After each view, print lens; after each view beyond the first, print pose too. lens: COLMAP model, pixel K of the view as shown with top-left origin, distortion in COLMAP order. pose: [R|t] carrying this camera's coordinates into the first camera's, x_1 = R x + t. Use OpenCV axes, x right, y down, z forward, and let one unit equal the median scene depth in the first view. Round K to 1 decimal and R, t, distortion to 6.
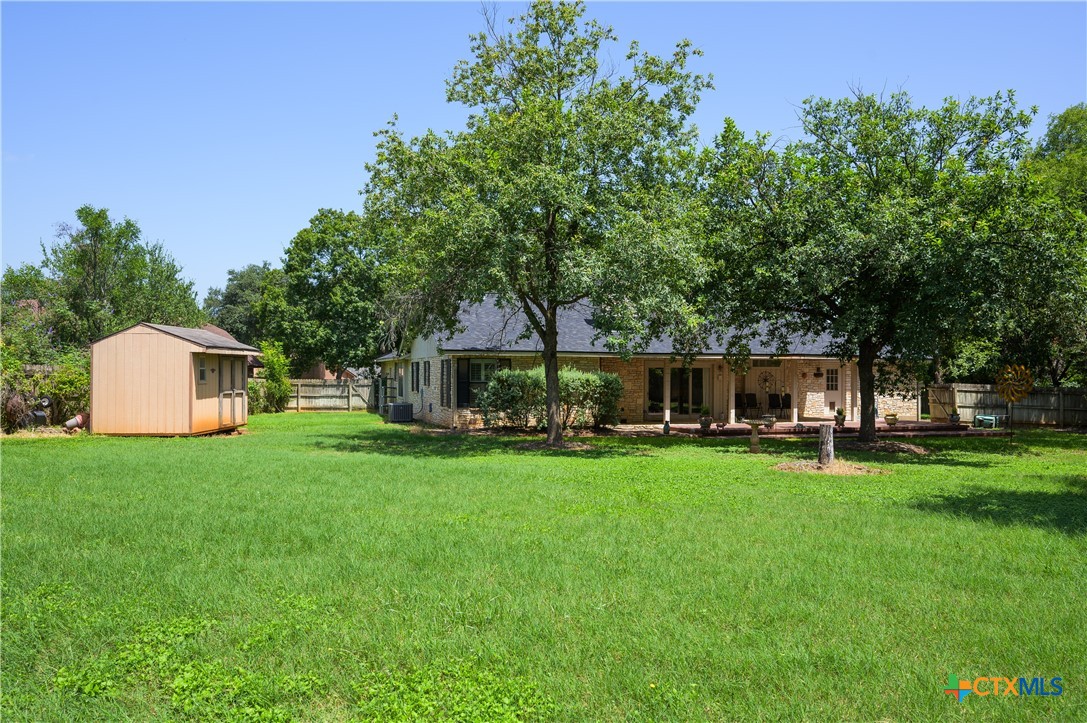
lens RADIAL K [[772.1, 0, 533.2], [0, 772.1, 354.6], [0, 0, 1]] dist [-0.000157, 0.001194]
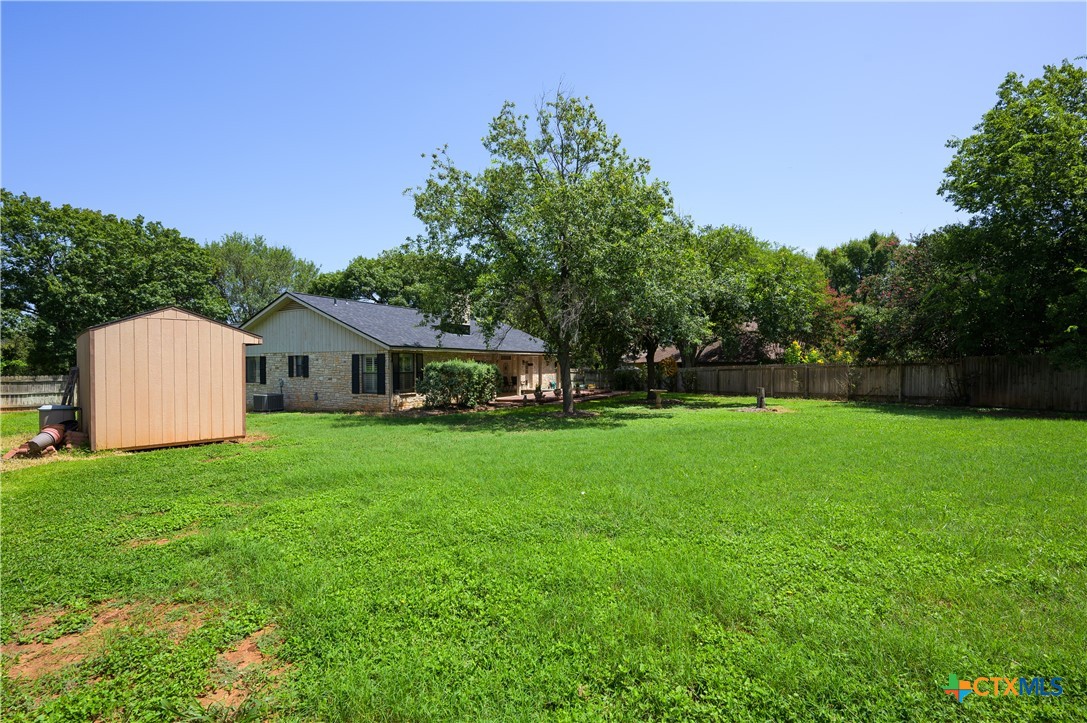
lens RADIAL K [[499.4, 0, 543.5], [0, 499.4, 361.5], [0, 0, 1]] dist [0.000889, 0.000082]
pose [[0.697227, -0.003920, 0.716840, -0.493022], [-0.007748, 0.999885, 0.013004, 0.005721], [-0.716809, -0.014621, 0.697117, 0.288412]]
